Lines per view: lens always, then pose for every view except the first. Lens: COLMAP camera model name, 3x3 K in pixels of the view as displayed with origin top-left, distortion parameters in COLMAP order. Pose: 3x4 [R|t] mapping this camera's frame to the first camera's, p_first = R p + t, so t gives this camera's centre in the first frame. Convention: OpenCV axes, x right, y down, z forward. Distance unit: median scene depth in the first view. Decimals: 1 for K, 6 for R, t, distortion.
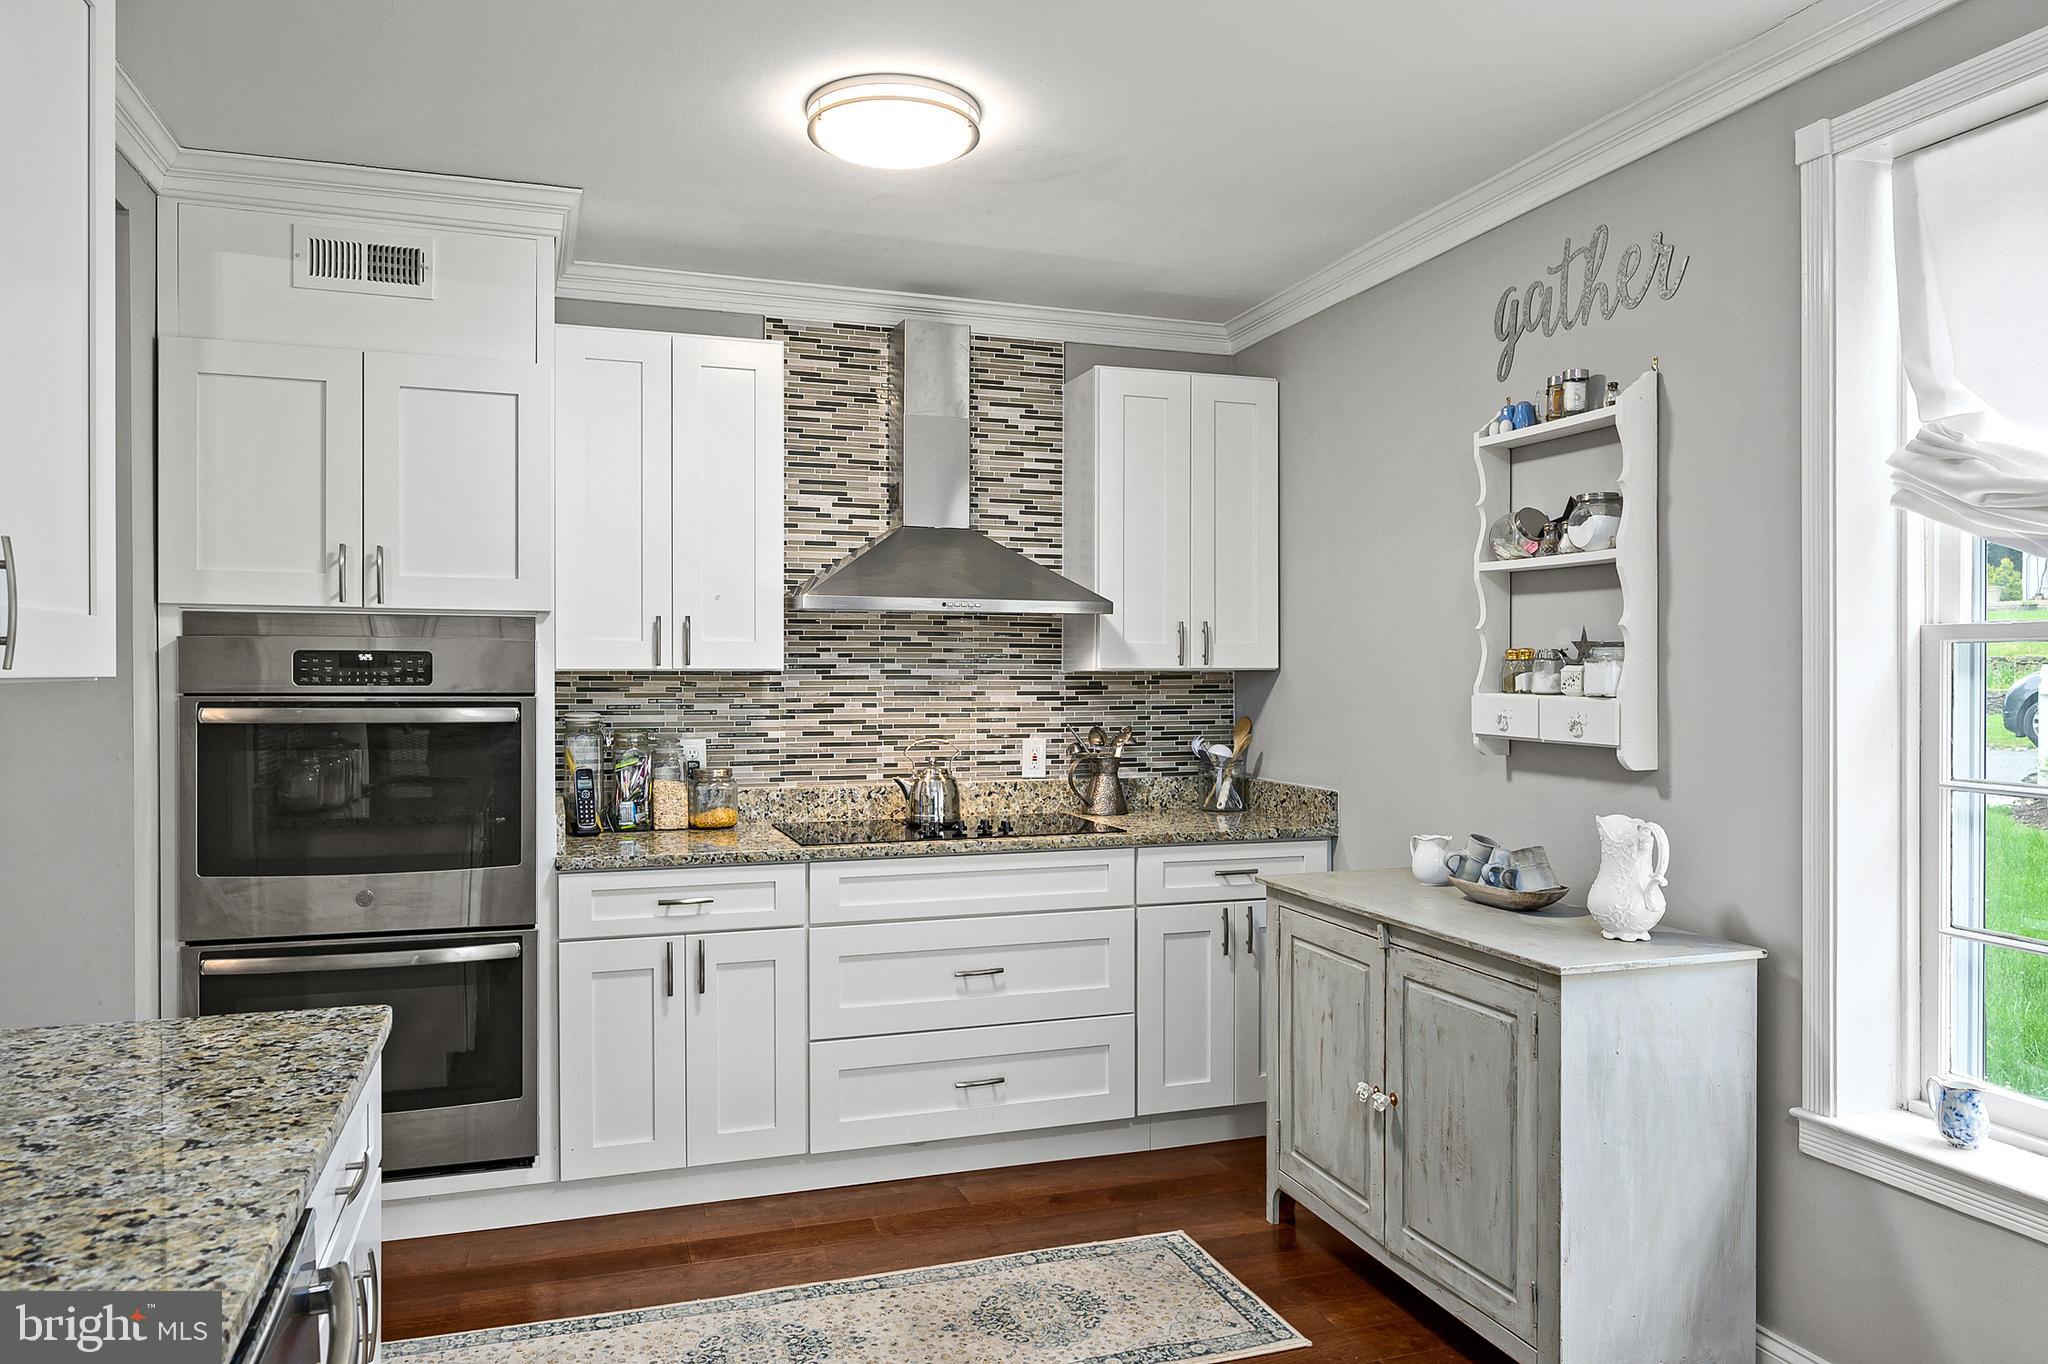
lens RADIAL K [[1385.5, 0, 1024.0], [0, 1385.5, 682.0], [0, 0, 1]] dist [-0.006609, -0.000474]
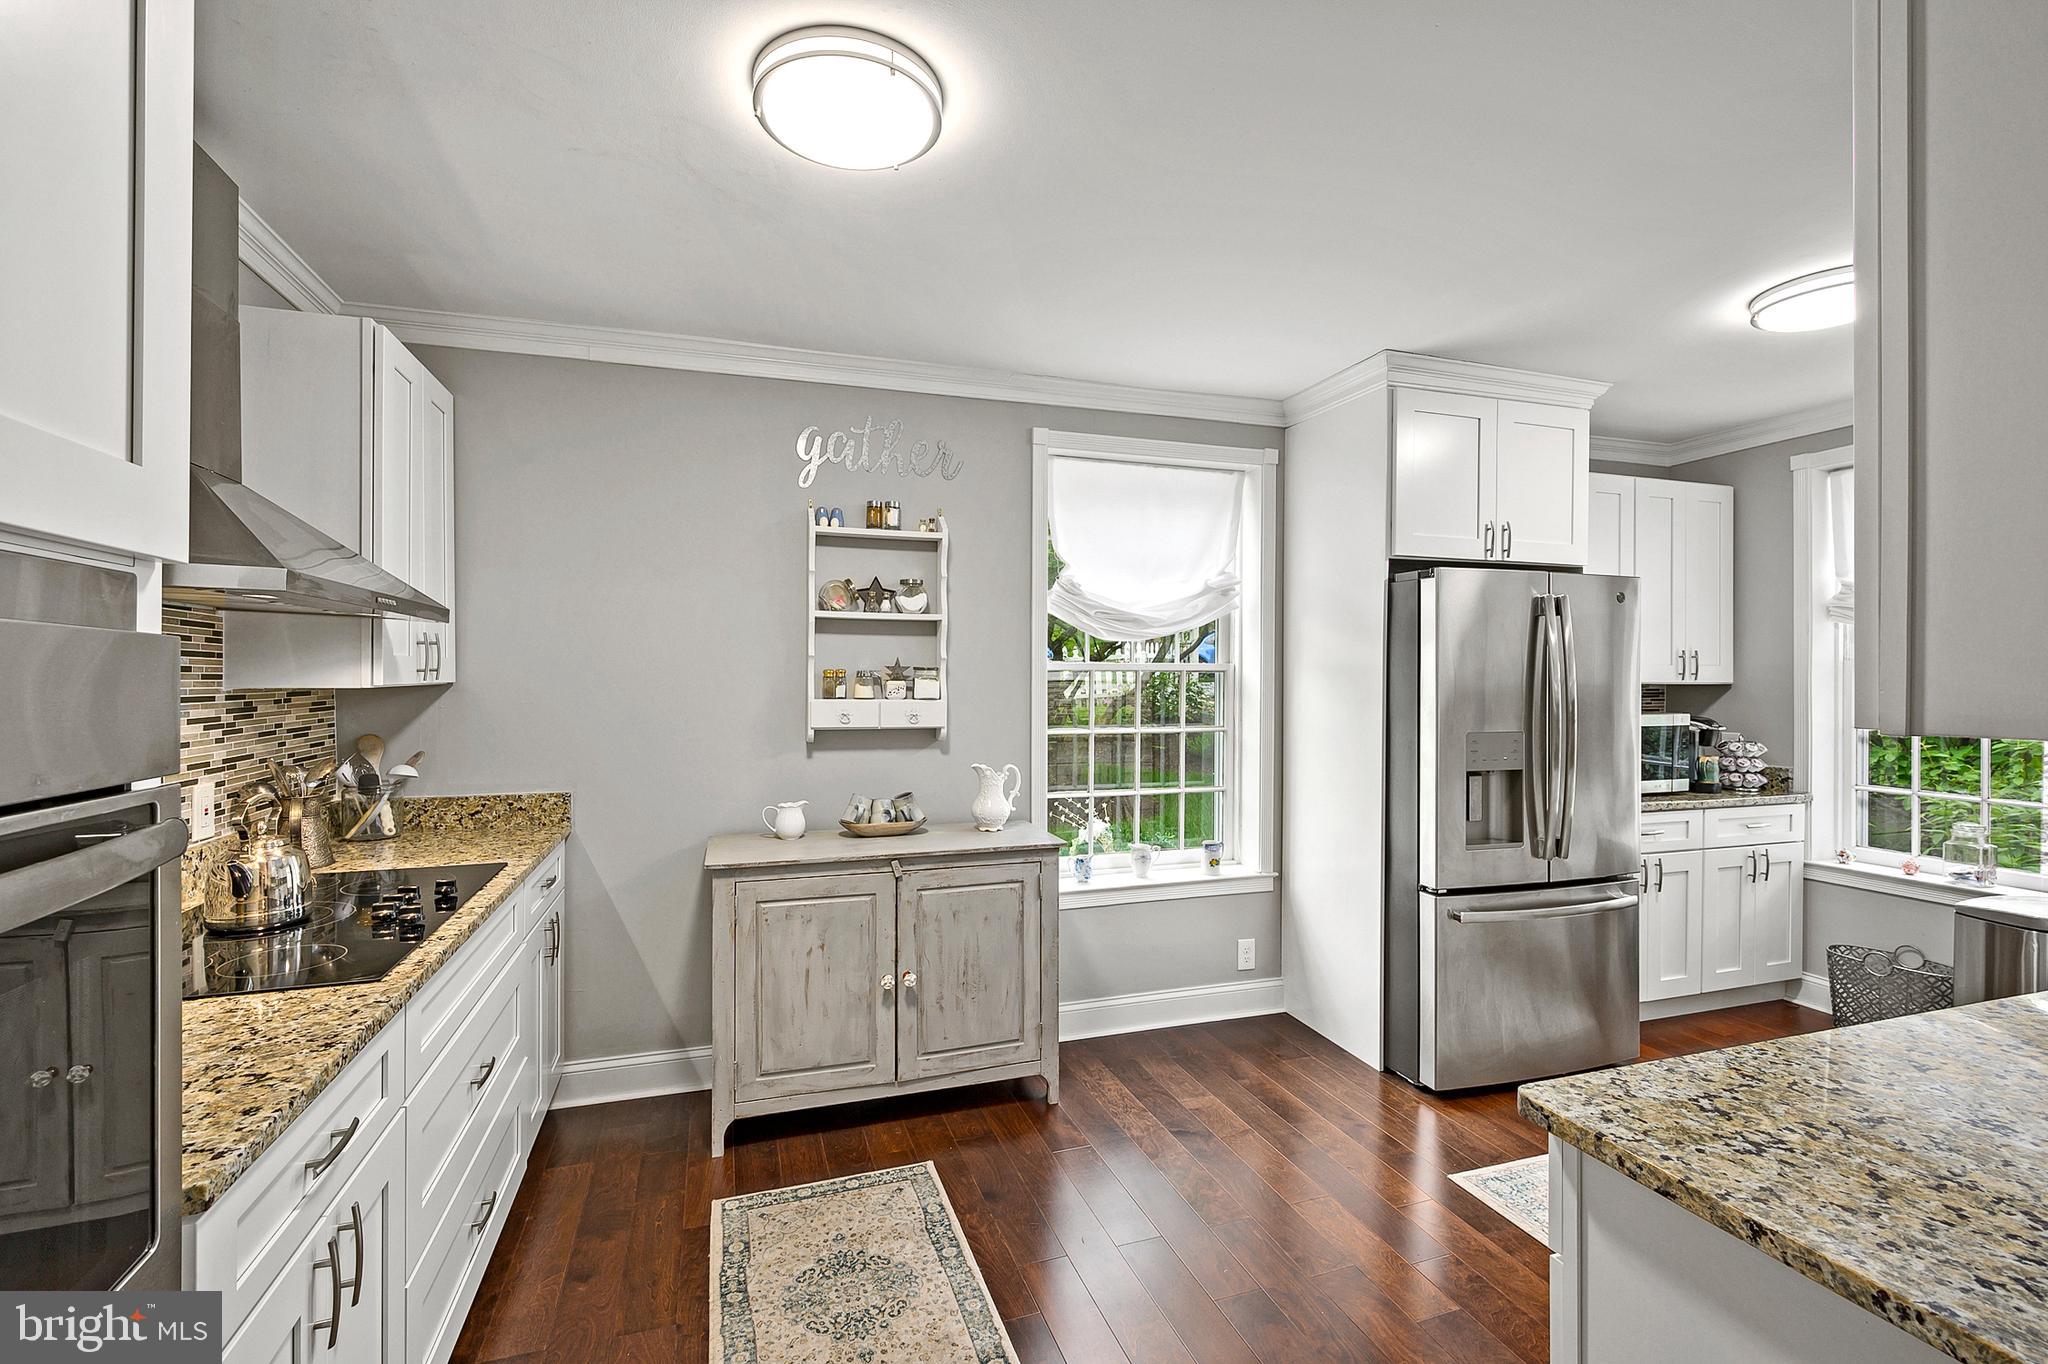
lens RADIAL K [[890.2, 0, 1025.2], [0, 890.2, 675.4], [0, 0, 1]] dist [0.002007, -0.000100]
pose [[-0.002606, -0.002644, 0.999993, -0.711474], [0.005818, 0.999980, 0.002659, -0.021890], [-0.999980, 0.005825, -0.002590, 0.911726]]
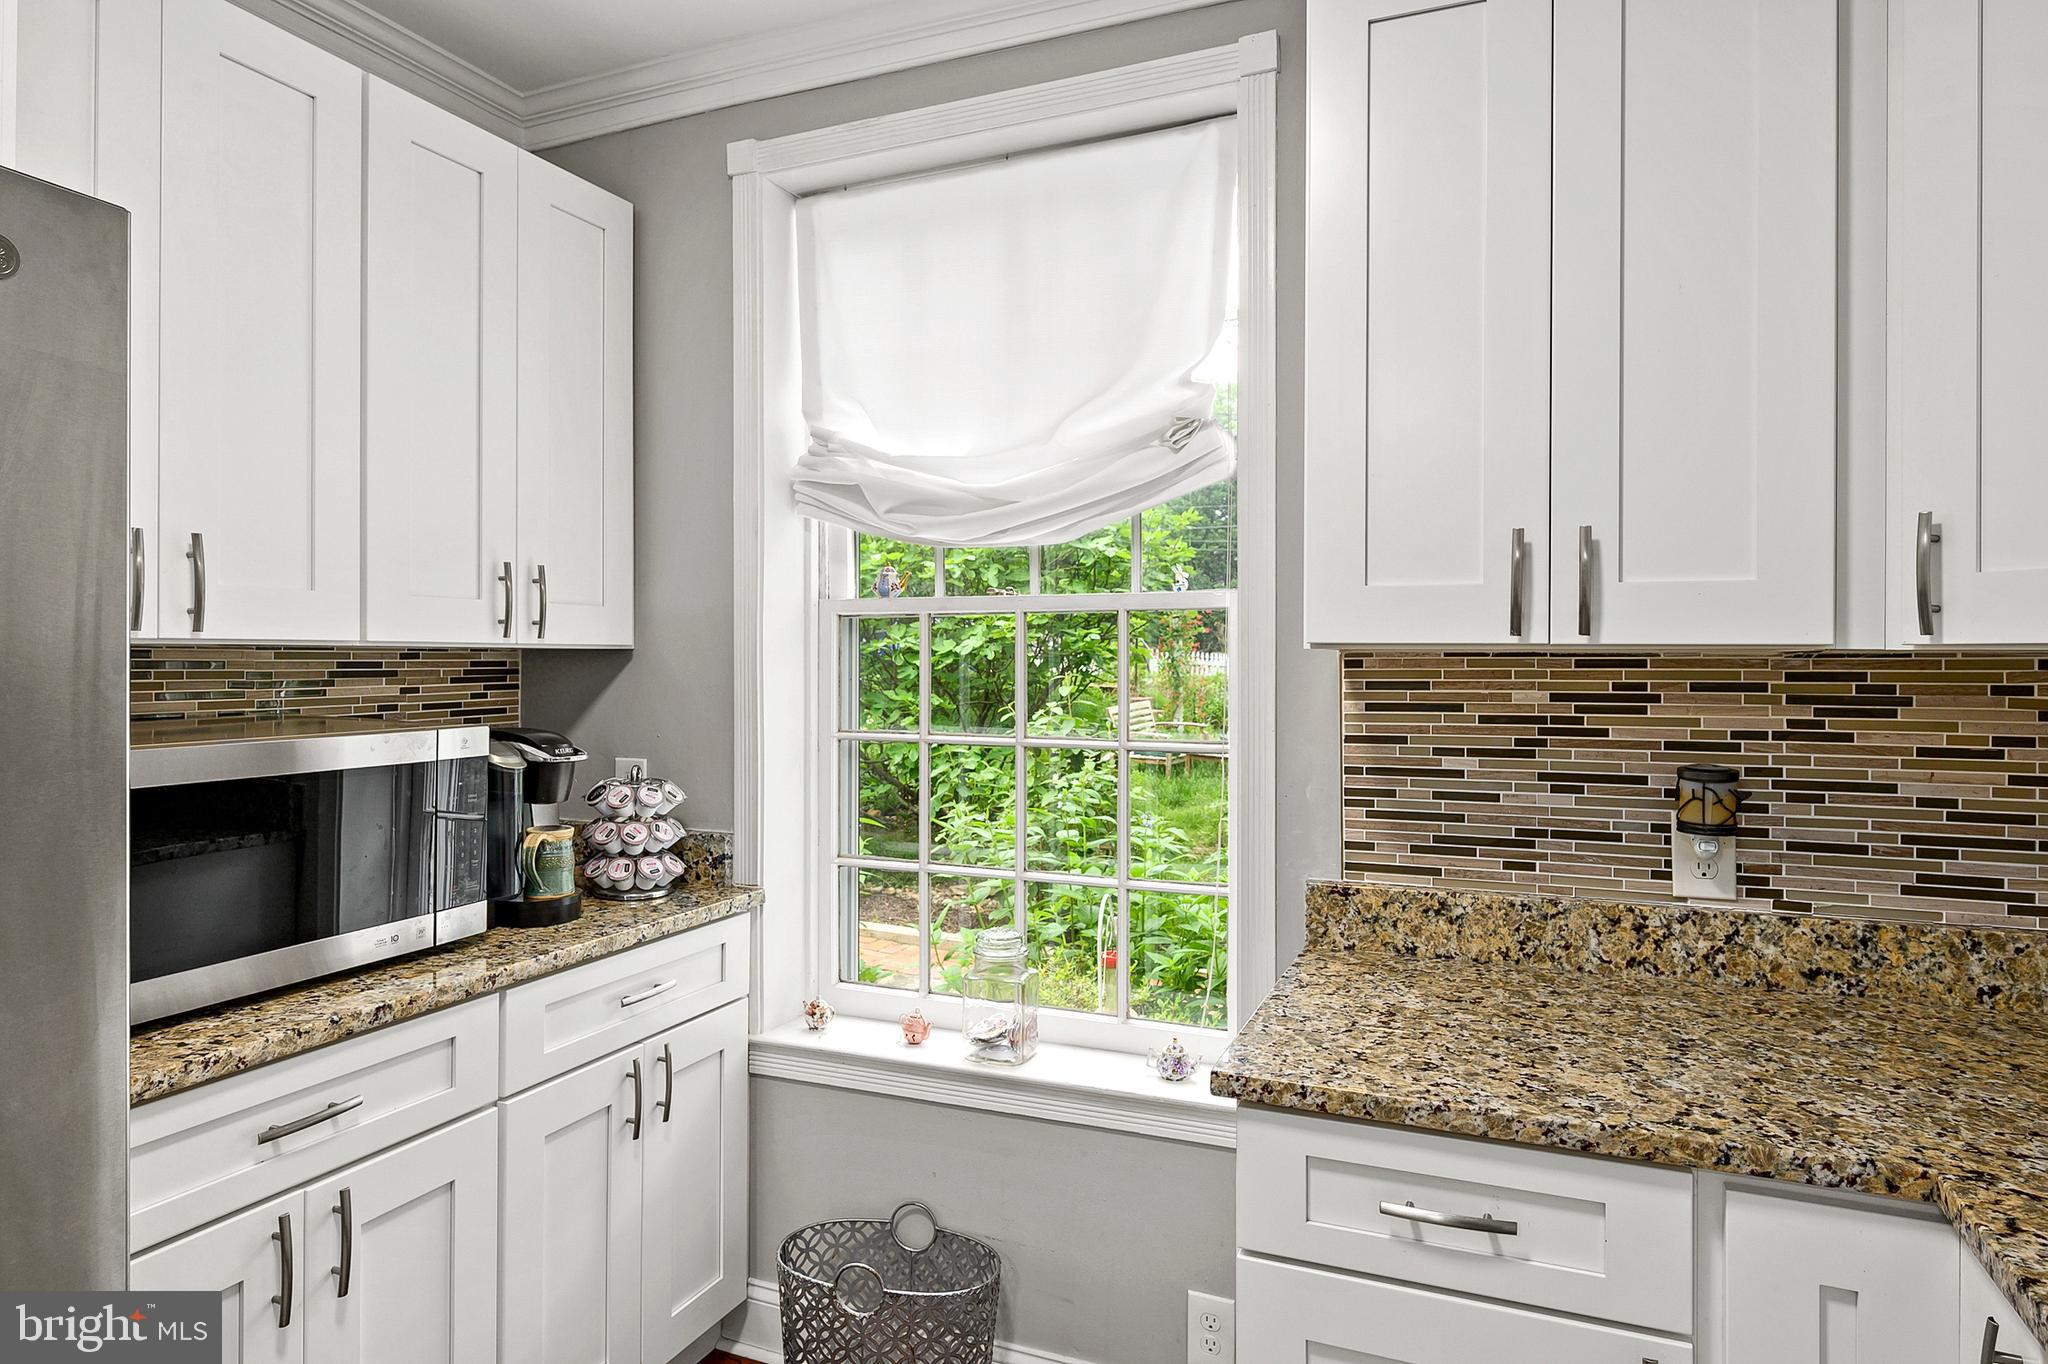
lens RADIAL K [[1199.9, 0, 1013.9], [0, 1199.9, 650.9], [0, 0, 1]] dist [-0.001818, 0.000919]
pose [[-0.748862, 0.000890, 0.662725, -0.032121], [0.002485, 0.999996, 0.001465, 0.004054], [-0.662721, 0.002744, -0.748861, 0.210742]]
